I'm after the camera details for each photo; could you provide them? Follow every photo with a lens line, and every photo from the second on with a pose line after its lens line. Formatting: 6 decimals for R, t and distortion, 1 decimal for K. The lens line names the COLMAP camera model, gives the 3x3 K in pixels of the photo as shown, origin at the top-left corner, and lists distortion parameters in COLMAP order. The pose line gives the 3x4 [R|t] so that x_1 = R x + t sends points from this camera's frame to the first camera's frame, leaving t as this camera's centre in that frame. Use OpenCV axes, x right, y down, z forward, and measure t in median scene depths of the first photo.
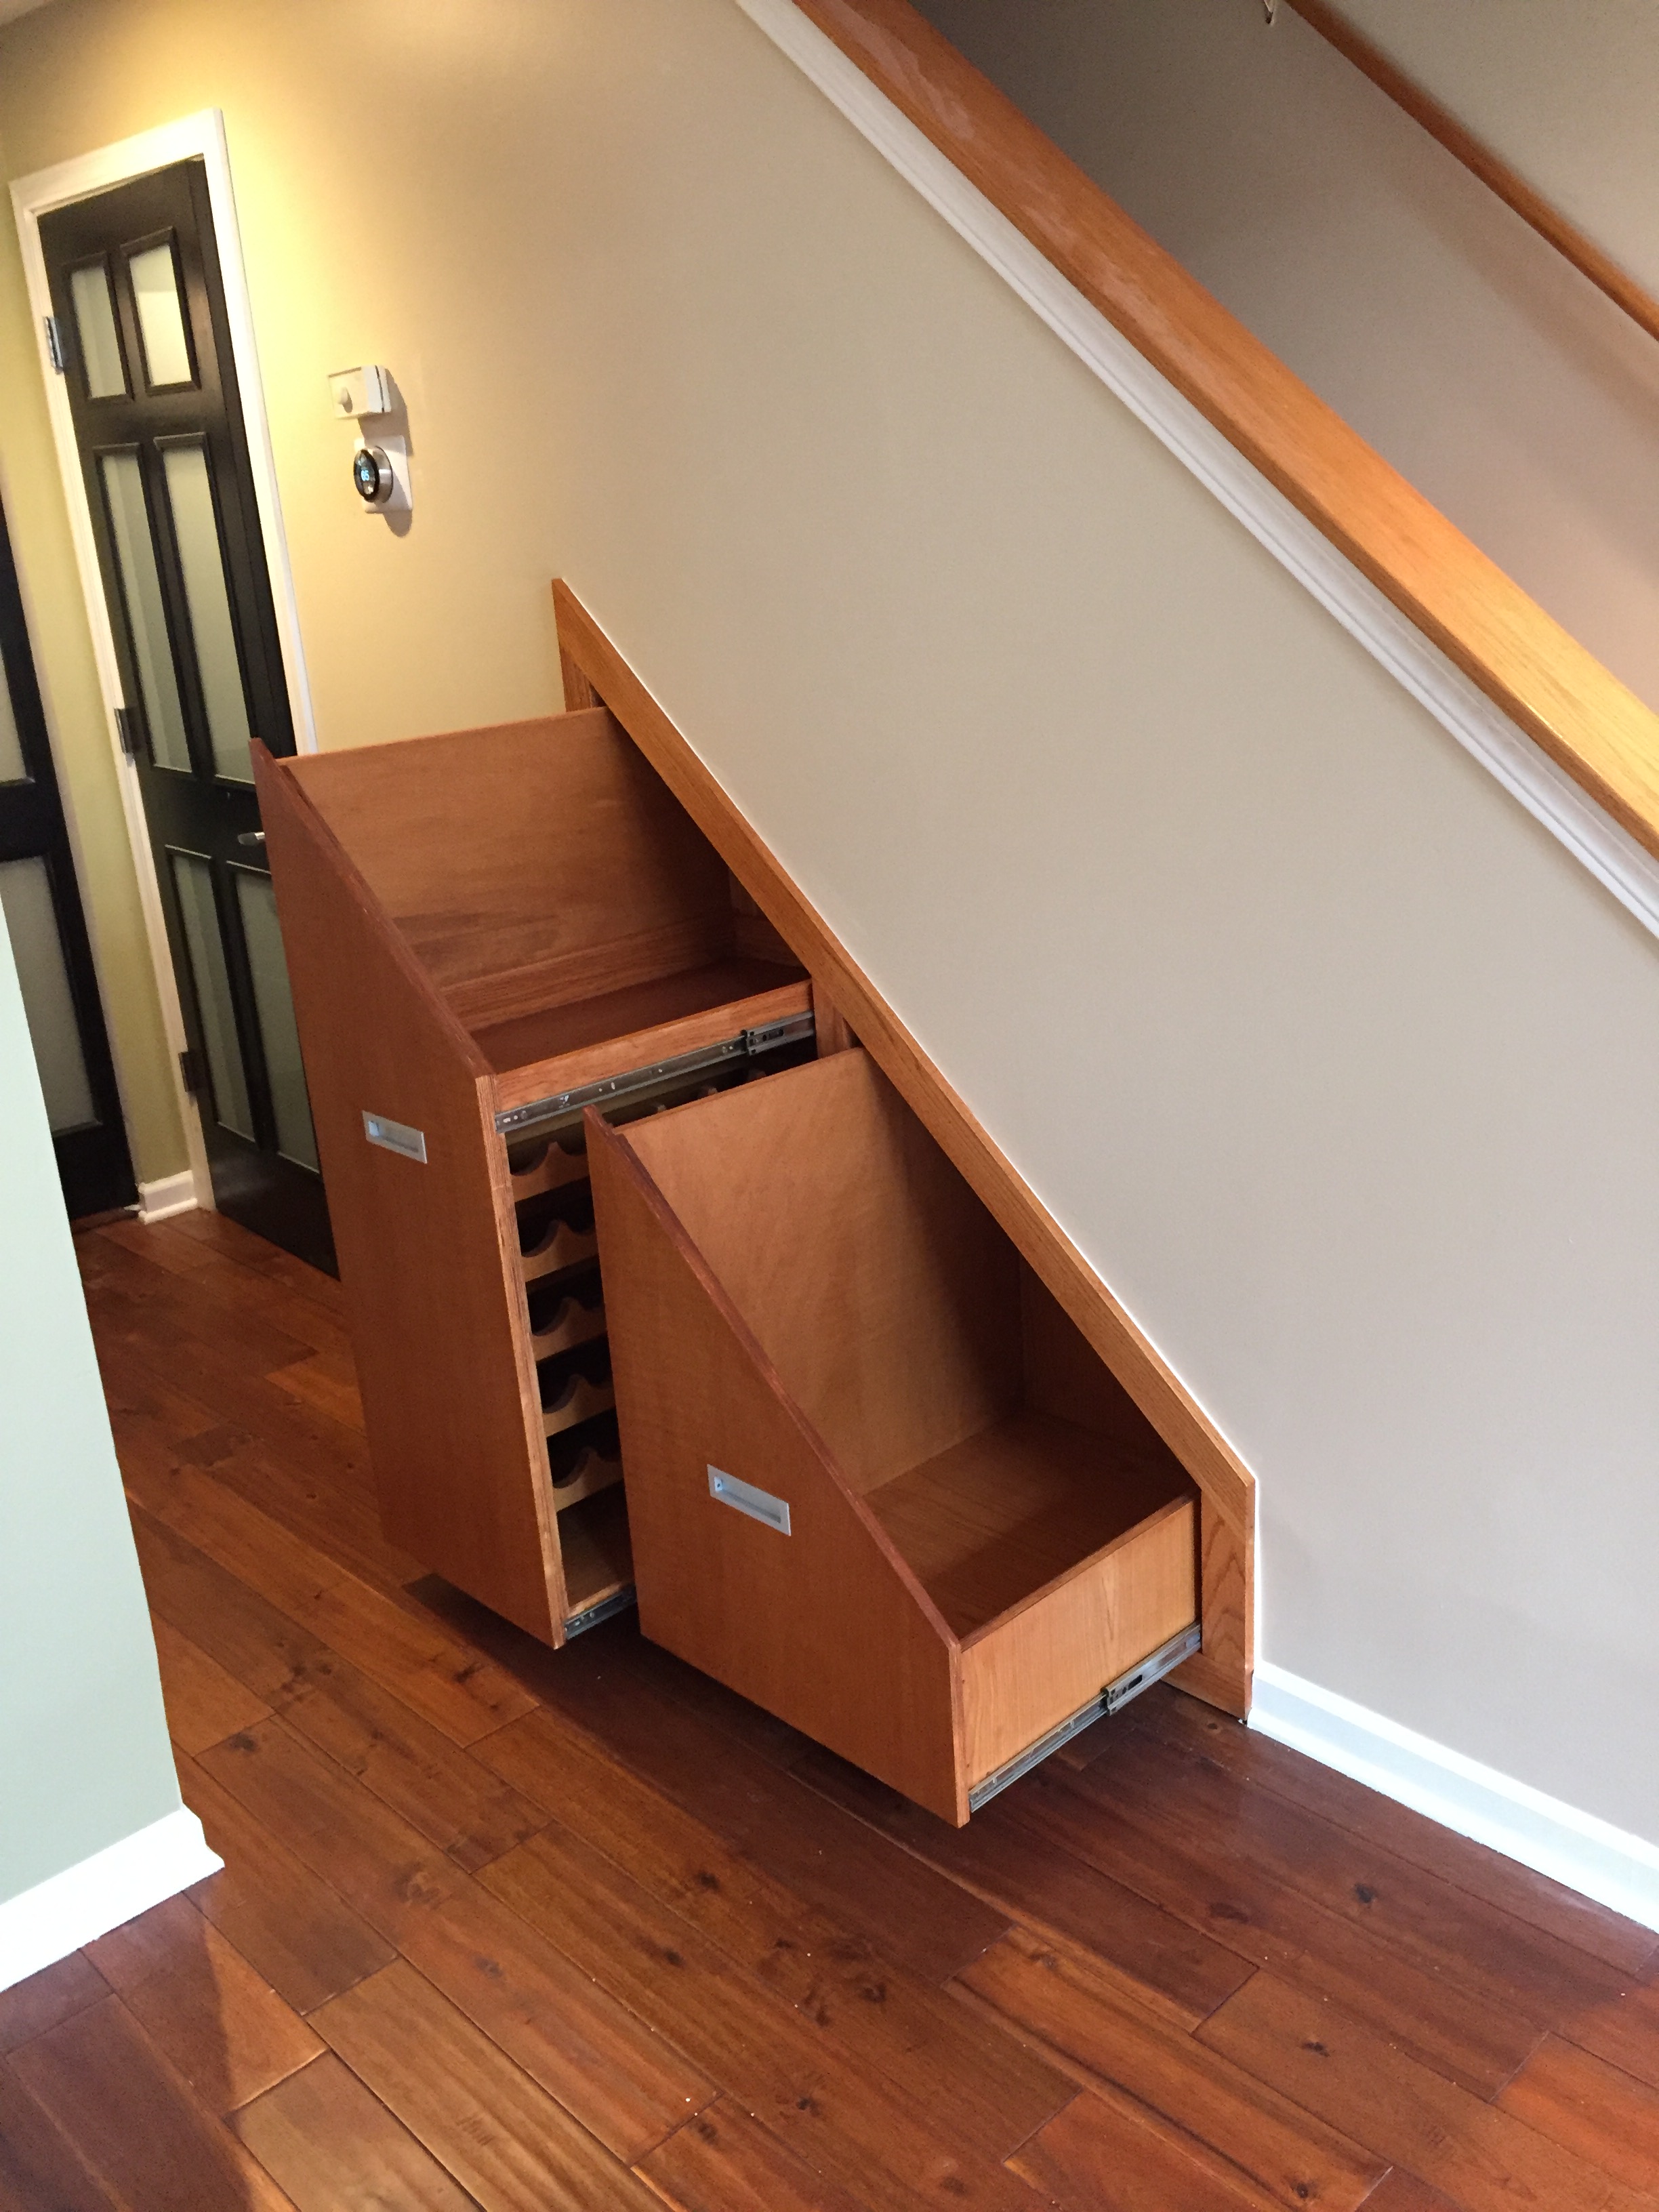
lens RADIAL K [[1877.9, 0, 839.5], [0, 1877.9, 1106.4], [0, 0, 1]] dist [0.079652, -0.115203]
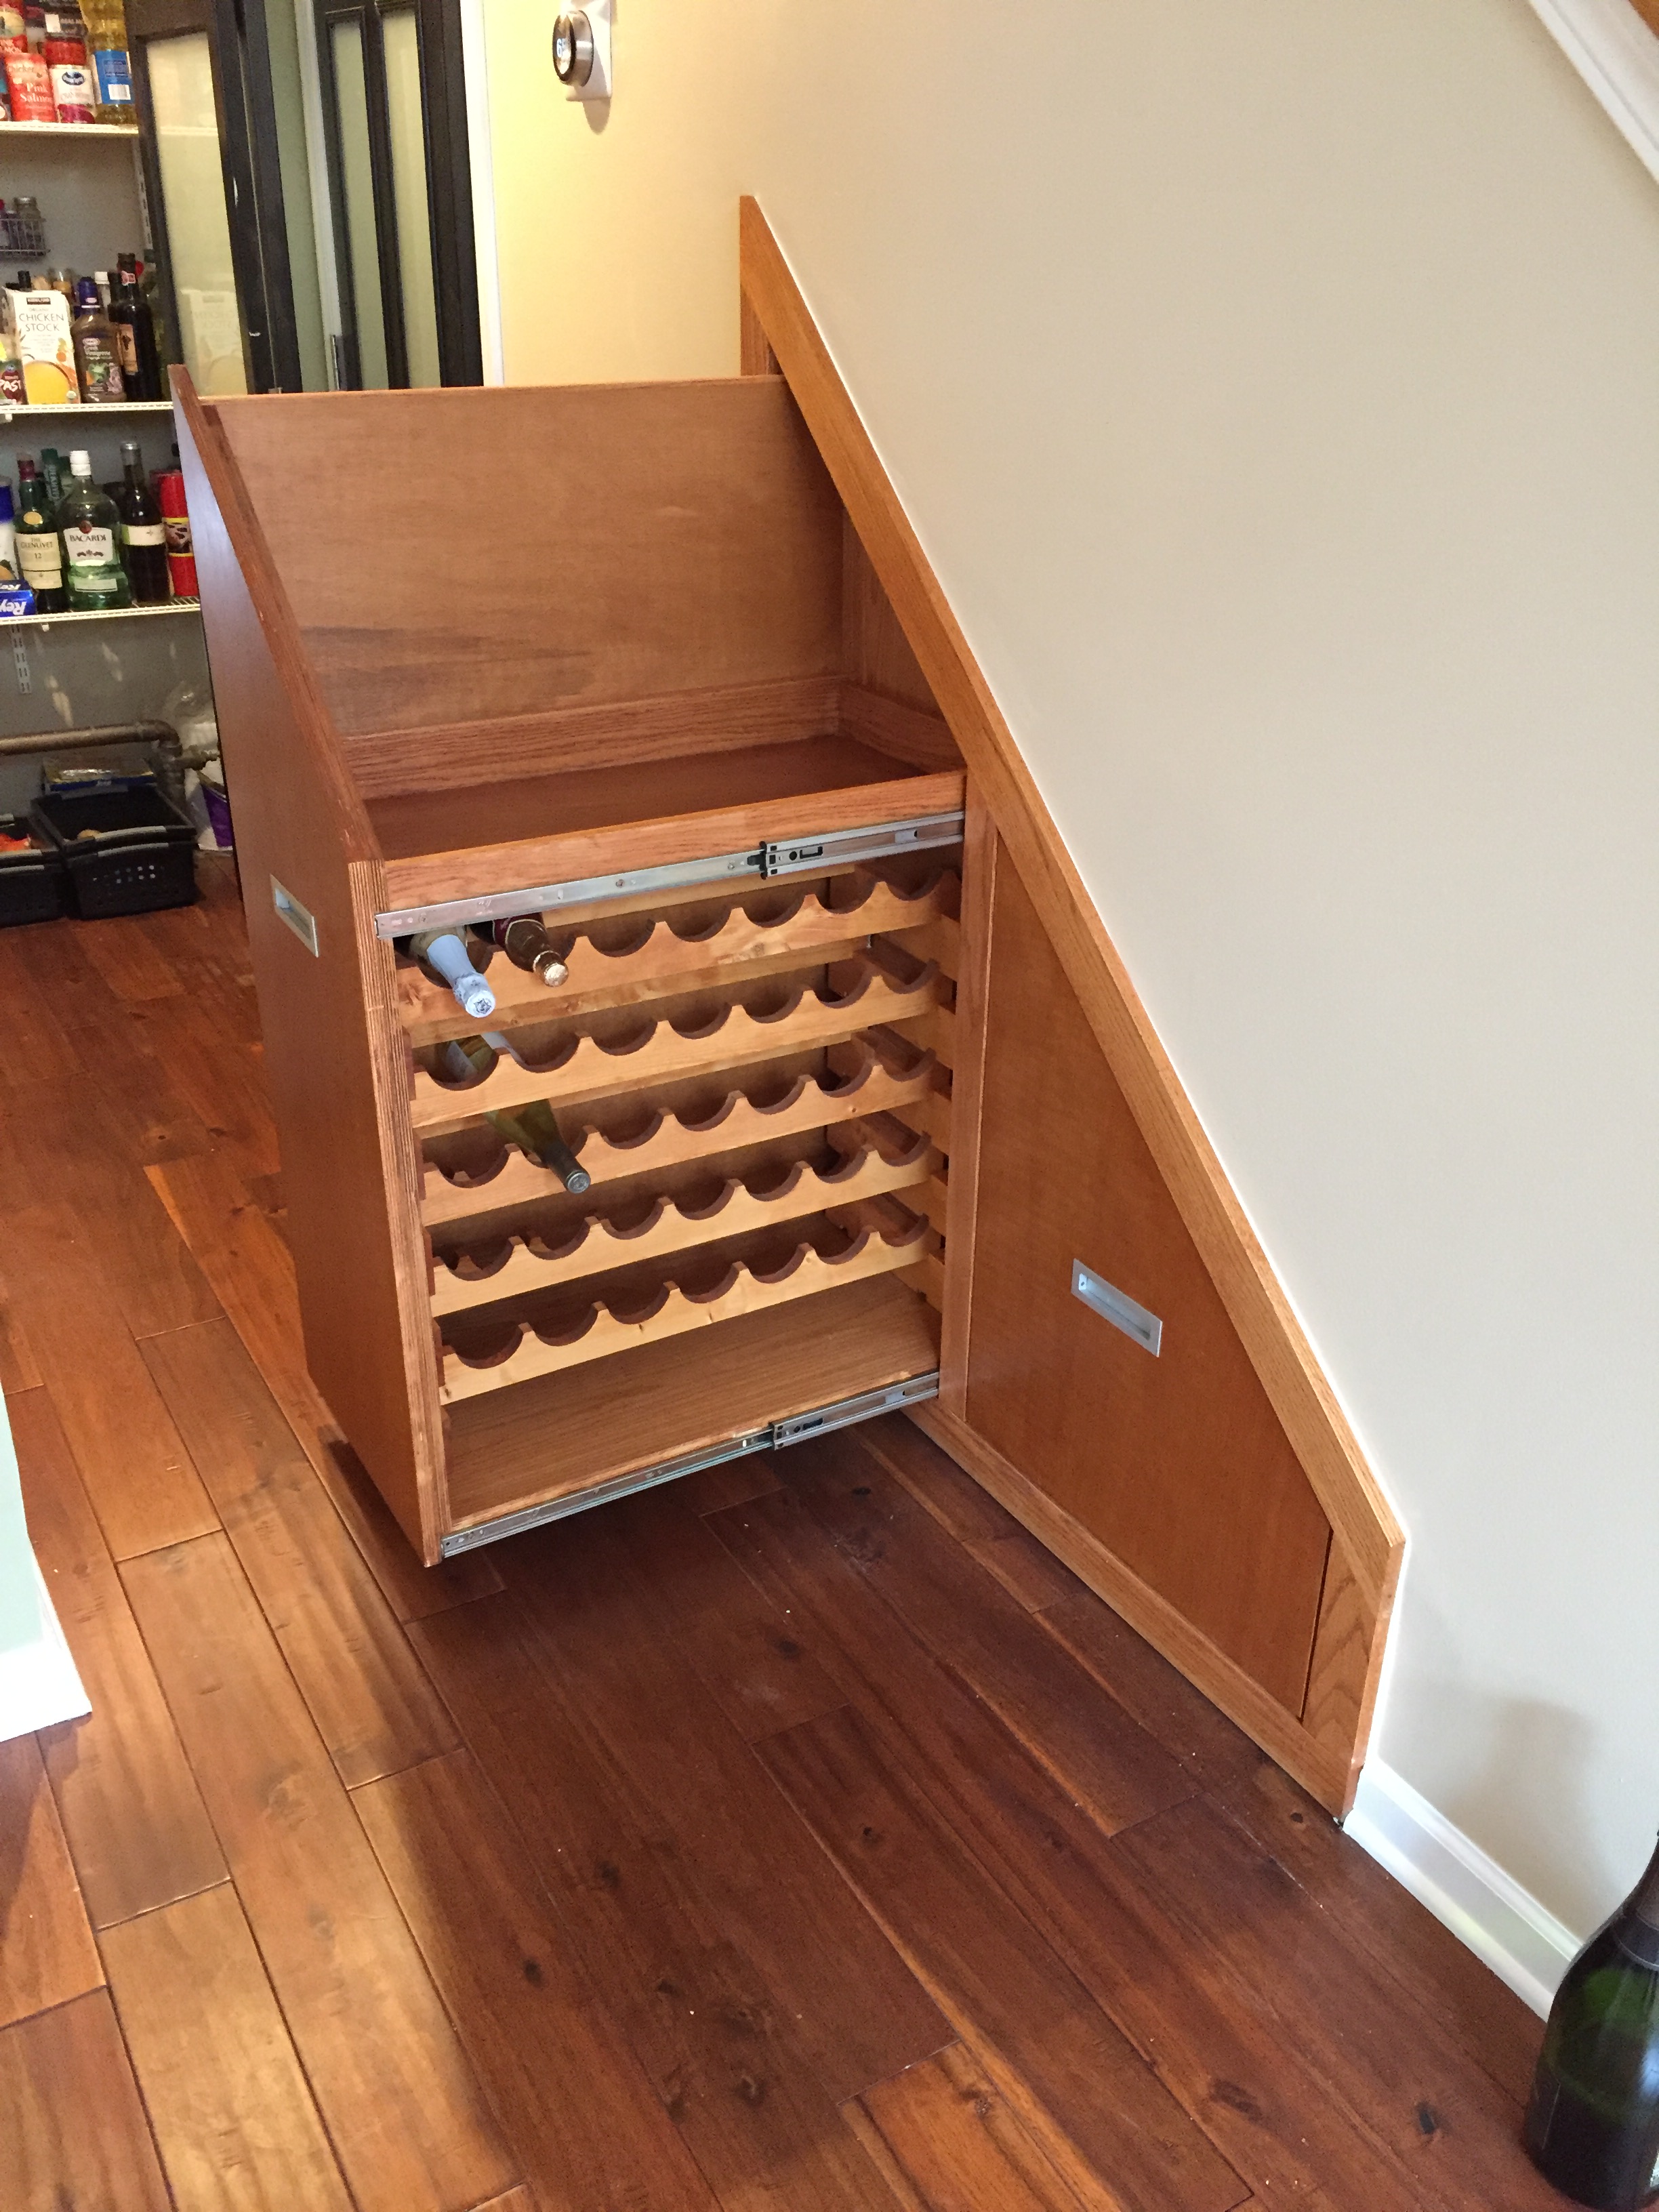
lens RADIAL K [[1892.6, 0, 814.7], [0, 1892.6, 1109.7], [0, 0, 1]] dist [0.094753, -0.140522]
pose [[0.968985, 0.172746, -0.176712, 0.086607], [-0.146781, 0.977606, 0.150803, -0.040040], [0.198805, -0.120188, 0.972641, 0.215357]]
